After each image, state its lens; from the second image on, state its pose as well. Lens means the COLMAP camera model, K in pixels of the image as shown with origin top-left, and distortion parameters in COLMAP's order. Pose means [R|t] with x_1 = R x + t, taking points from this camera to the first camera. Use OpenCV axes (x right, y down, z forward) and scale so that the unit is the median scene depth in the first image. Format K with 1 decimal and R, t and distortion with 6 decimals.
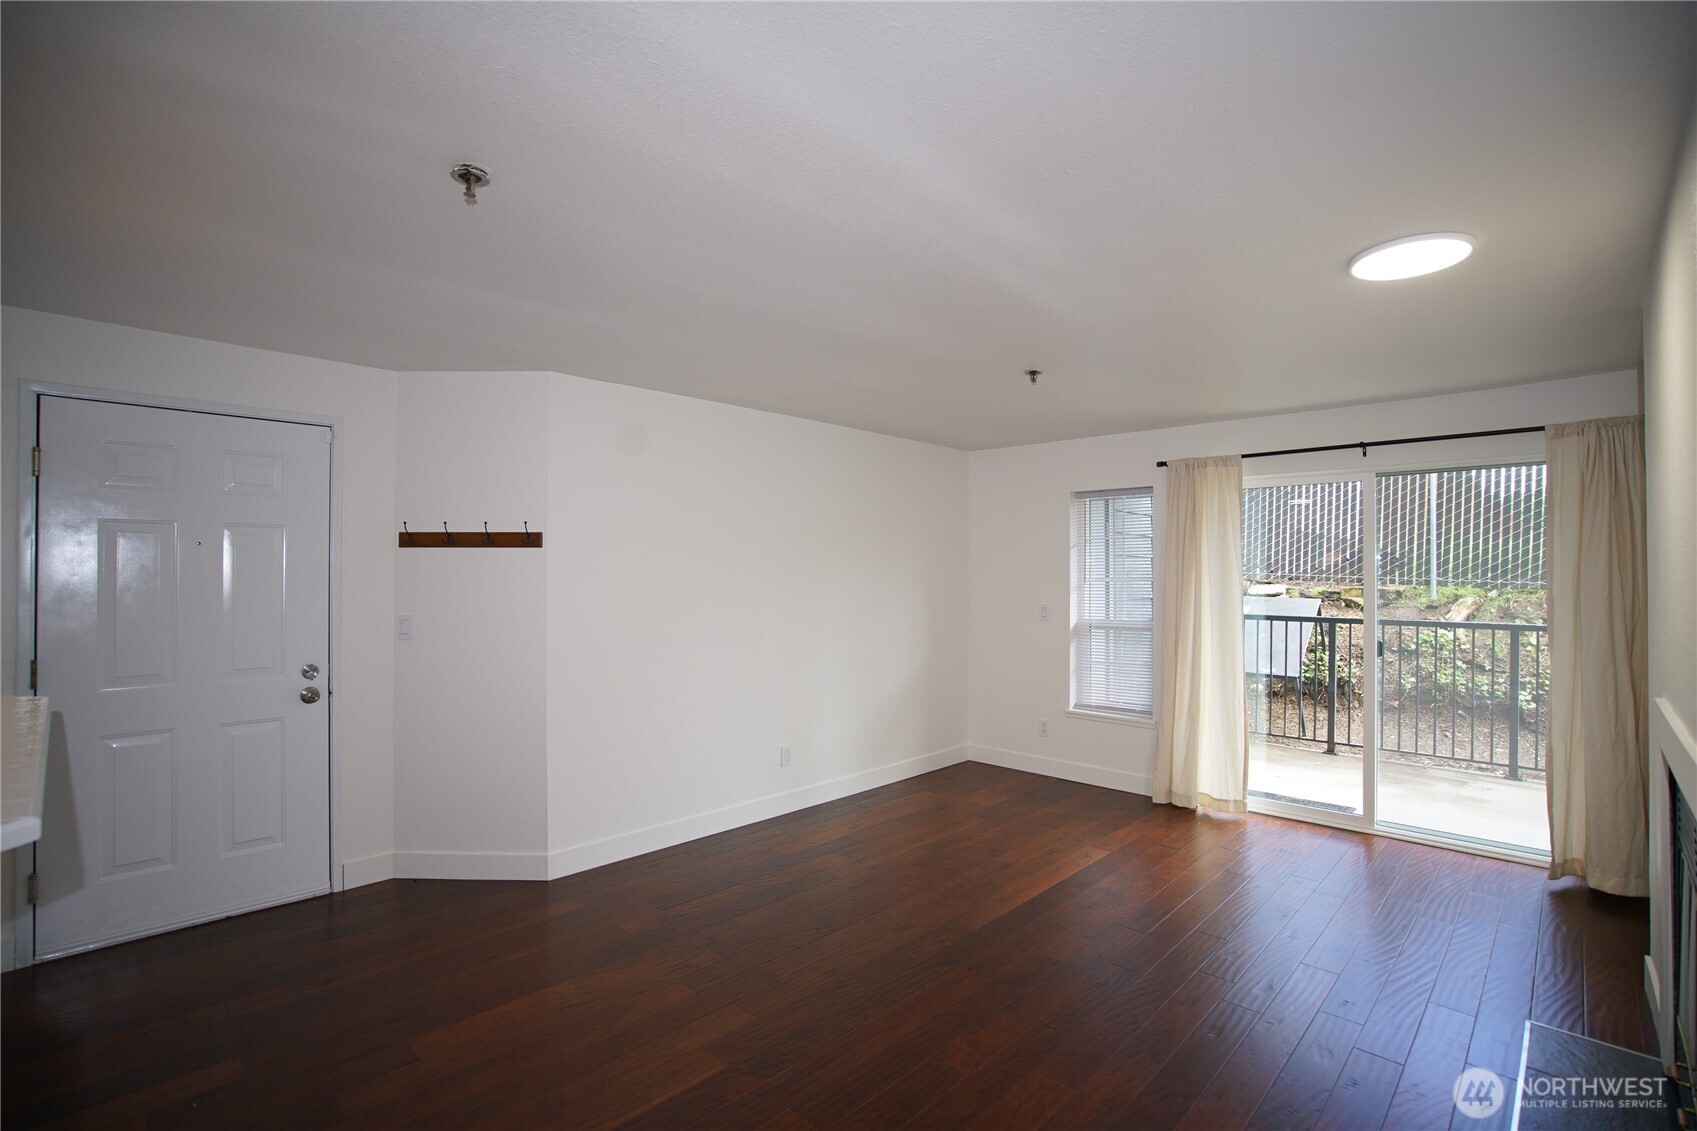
lens RADIAL K [[793.9, 0, 848.5], [0, 793.9, 565.5], [0, 0, 1]] dist [-0.035817, 0.010505]
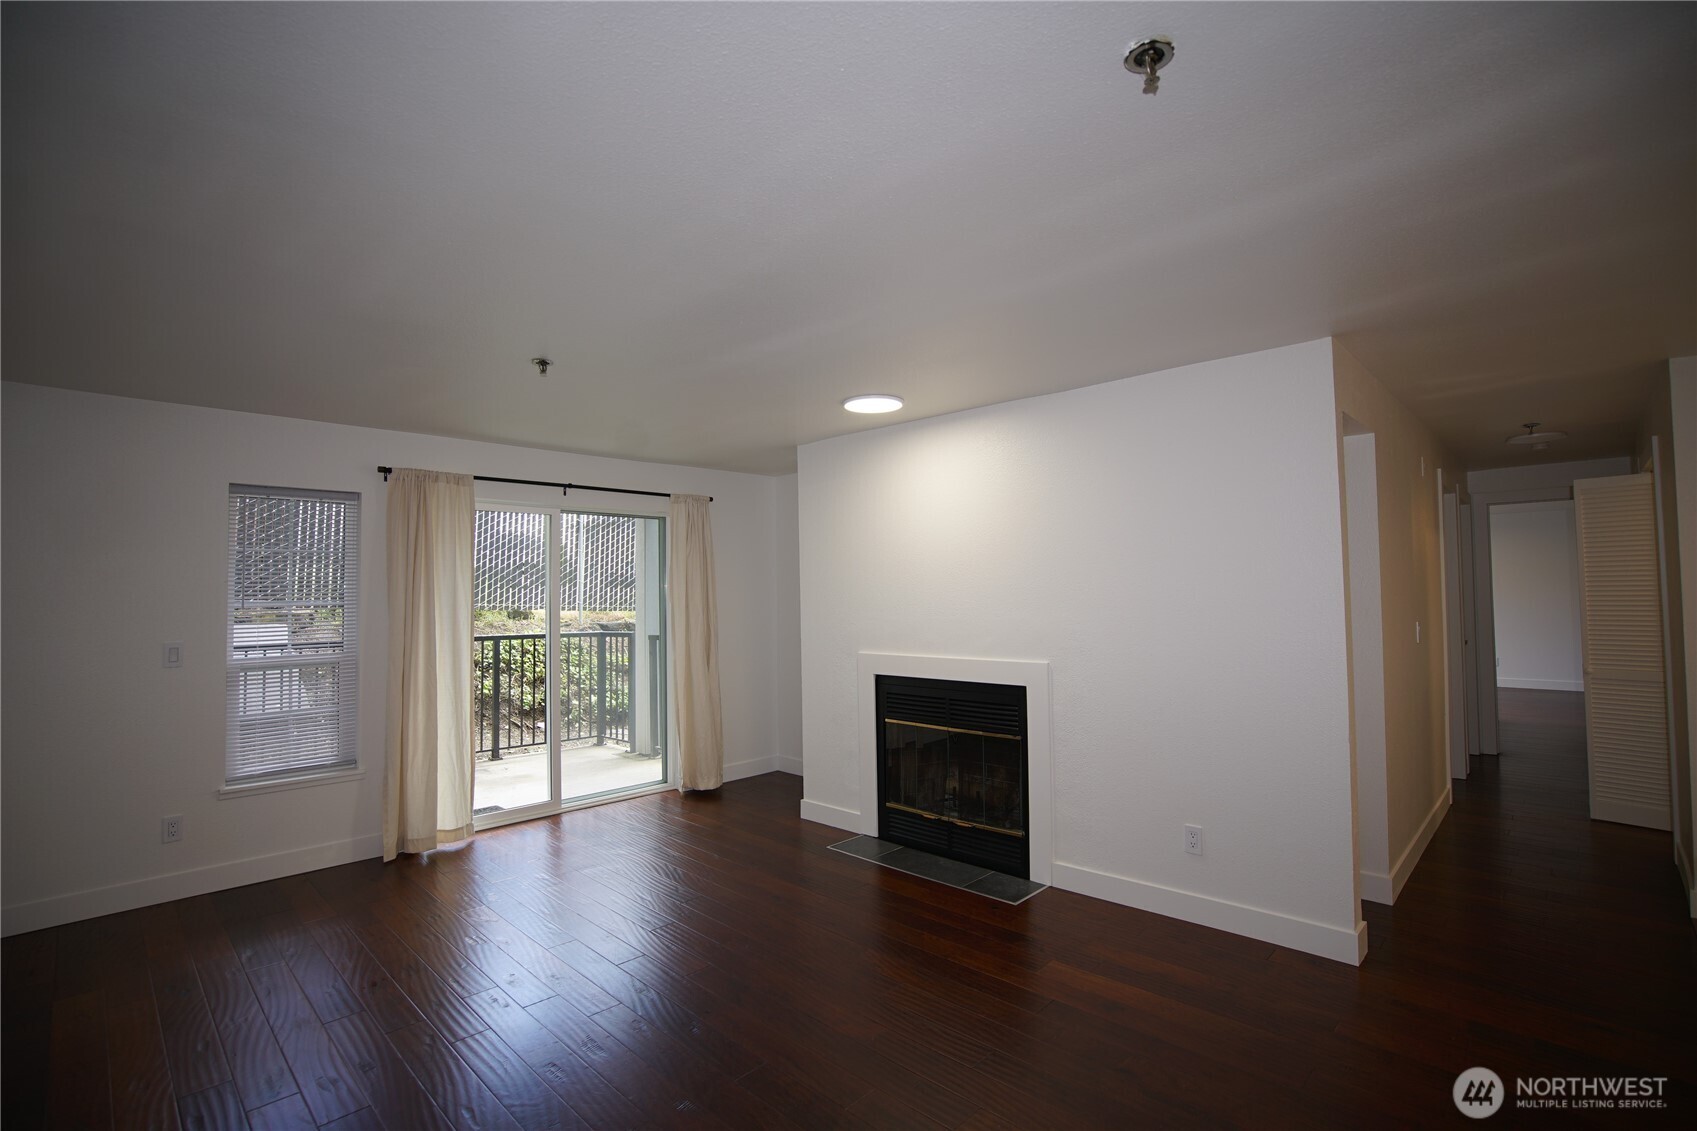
lens RADIAL K [[780.7, 0, 848.5], [0, 780.7, 565.5], [0, 0, 1]] dist [-0.061428, 0.024886]
pose [[0.018167, 0.033490, 0.999274, -0.458120], [0.003190, 0.999432, -0.033553, 0.007748], [-0.999830, 0.003797, 0.018050, 0.491819]]
